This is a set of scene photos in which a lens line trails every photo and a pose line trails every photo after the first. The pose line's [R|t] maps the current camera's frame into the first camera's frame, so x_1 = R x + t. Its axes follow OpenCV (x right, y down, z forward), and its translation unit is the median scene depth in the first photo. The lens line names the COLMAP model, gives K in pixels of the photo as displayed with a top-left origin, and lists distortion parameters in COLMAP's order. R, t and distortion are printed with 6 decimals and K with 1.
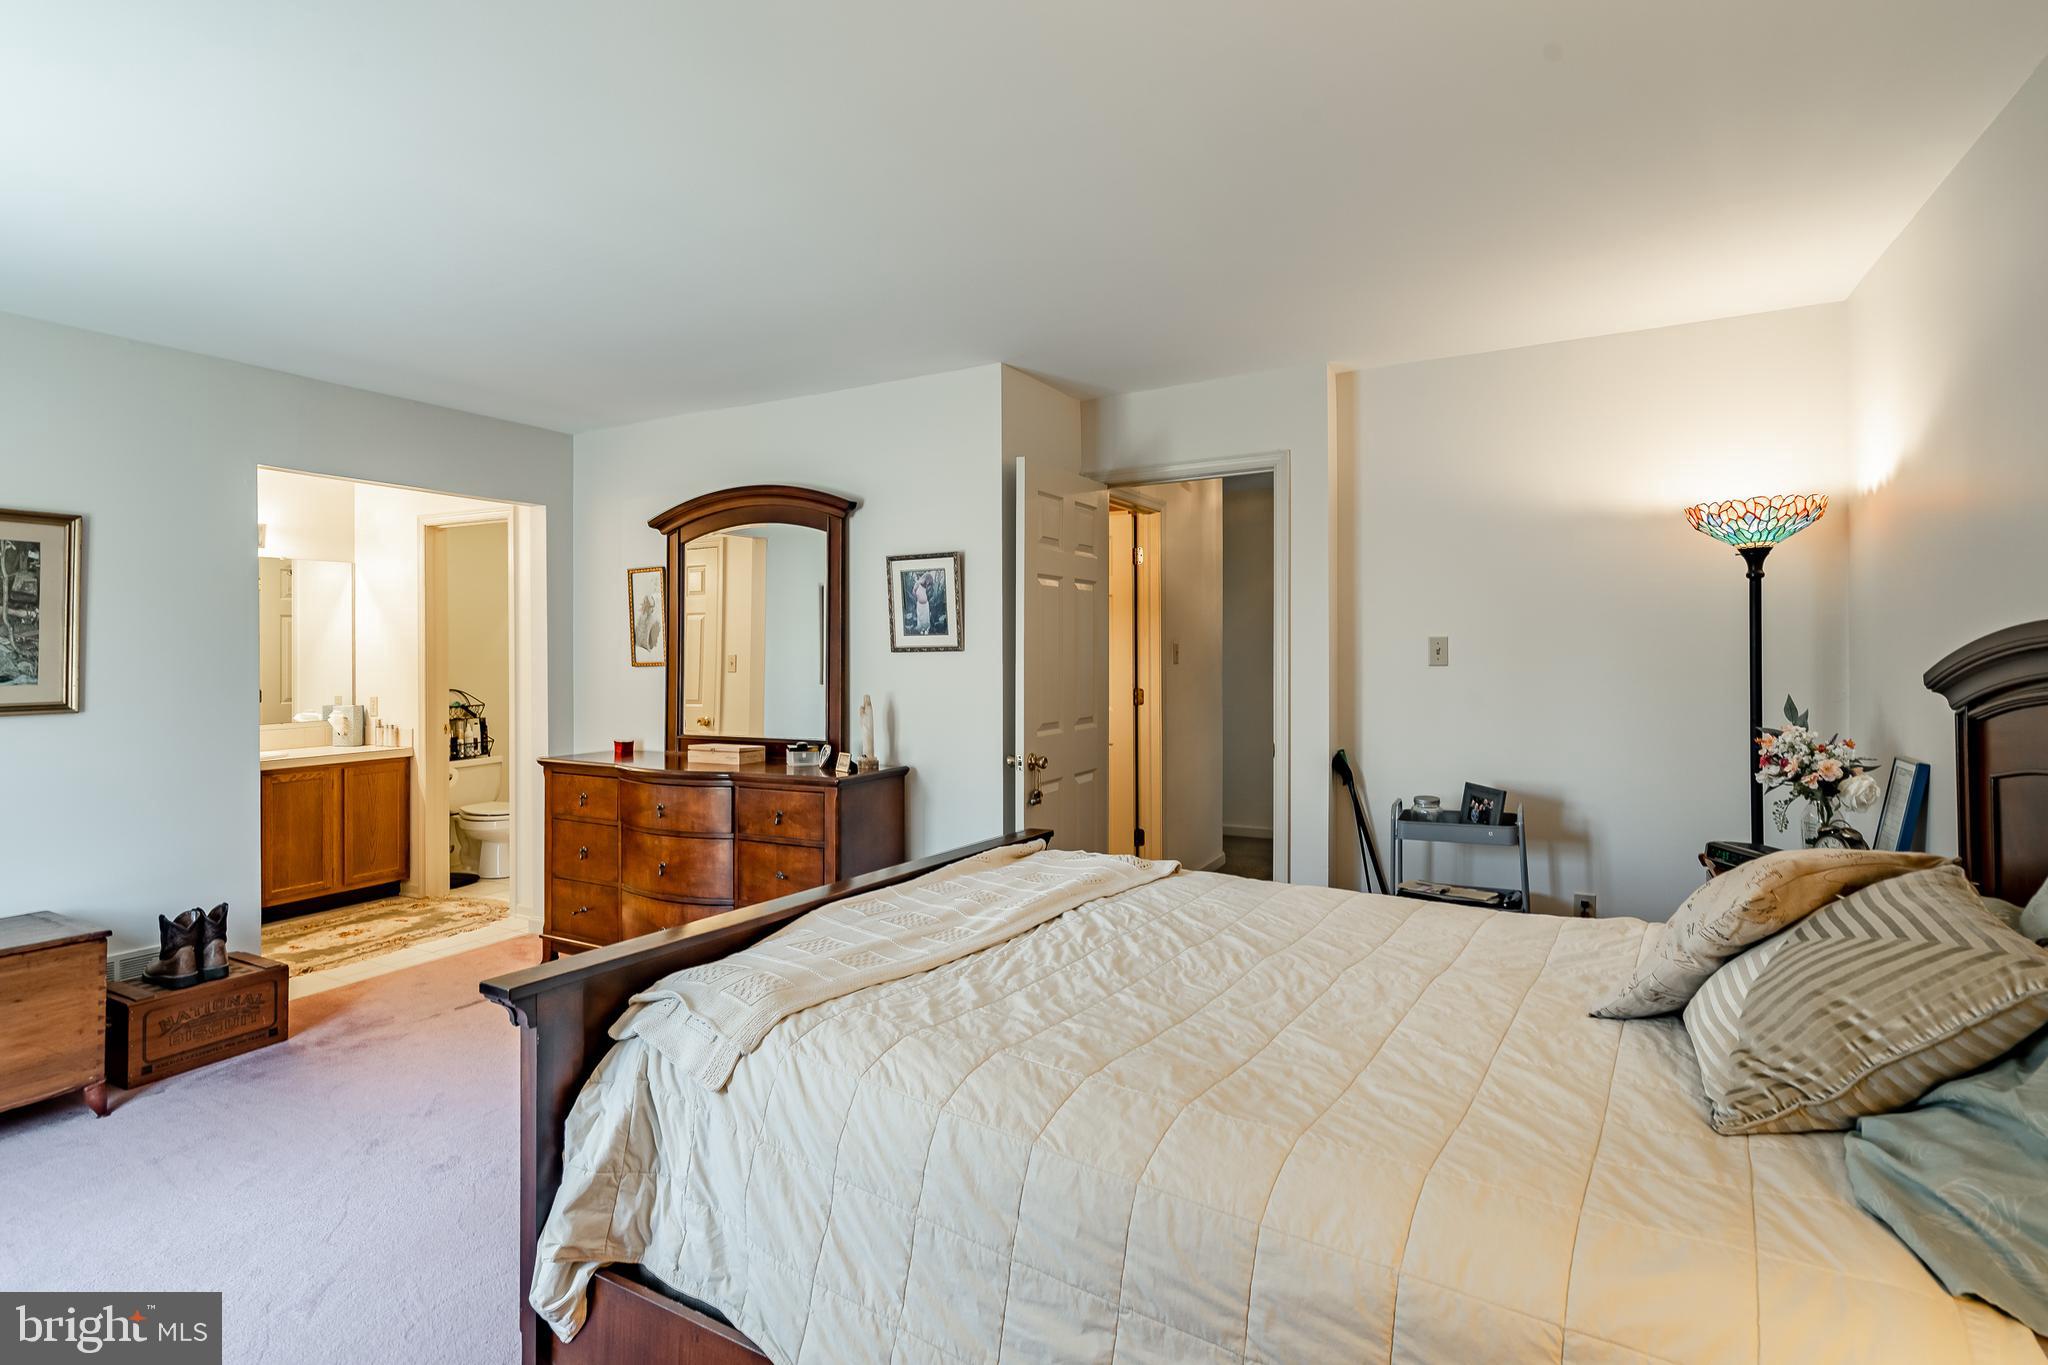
lens RADIAL K [[1015.3, 0, 1022.9], [0, 1015.3, 638.7], [0, 0, 1]] dist [0.001060, 0.000664]
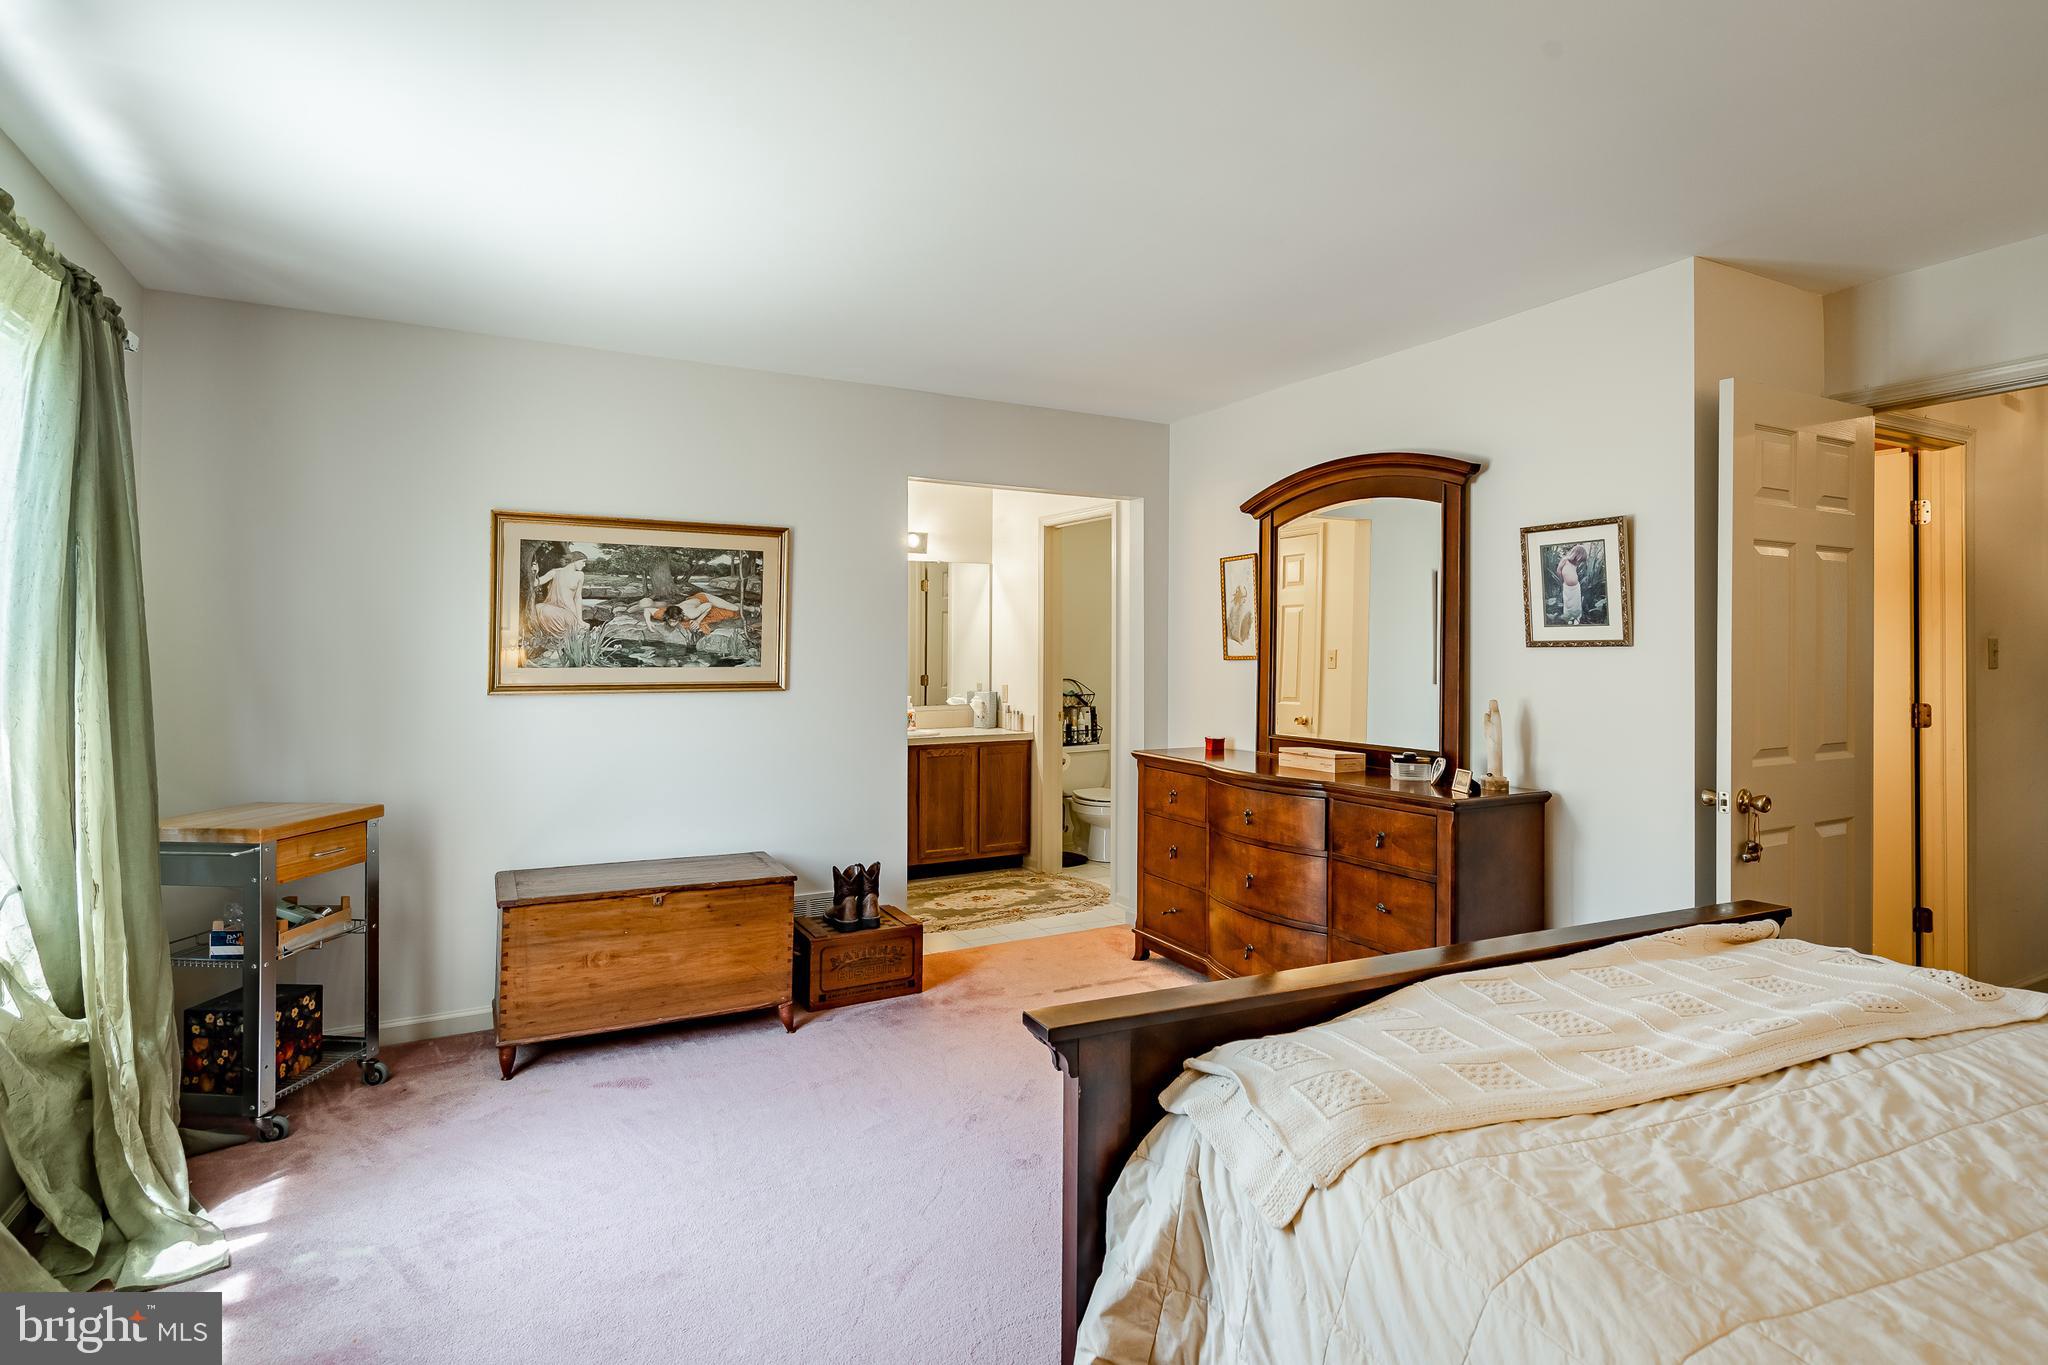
lens RADIAL K [[1015.3, 0, 1022.9], [0, 1015.3, 638.7], [0, 0, 1]] dist [0.001060, 0.000664]
pose [[0.835120, 0.004376, -0.550051, -0.026029], [-0.001852, 0.999985, 0.005144, 0.004065], [0.550065, -0.003277, 0.835115, 0.140524]]
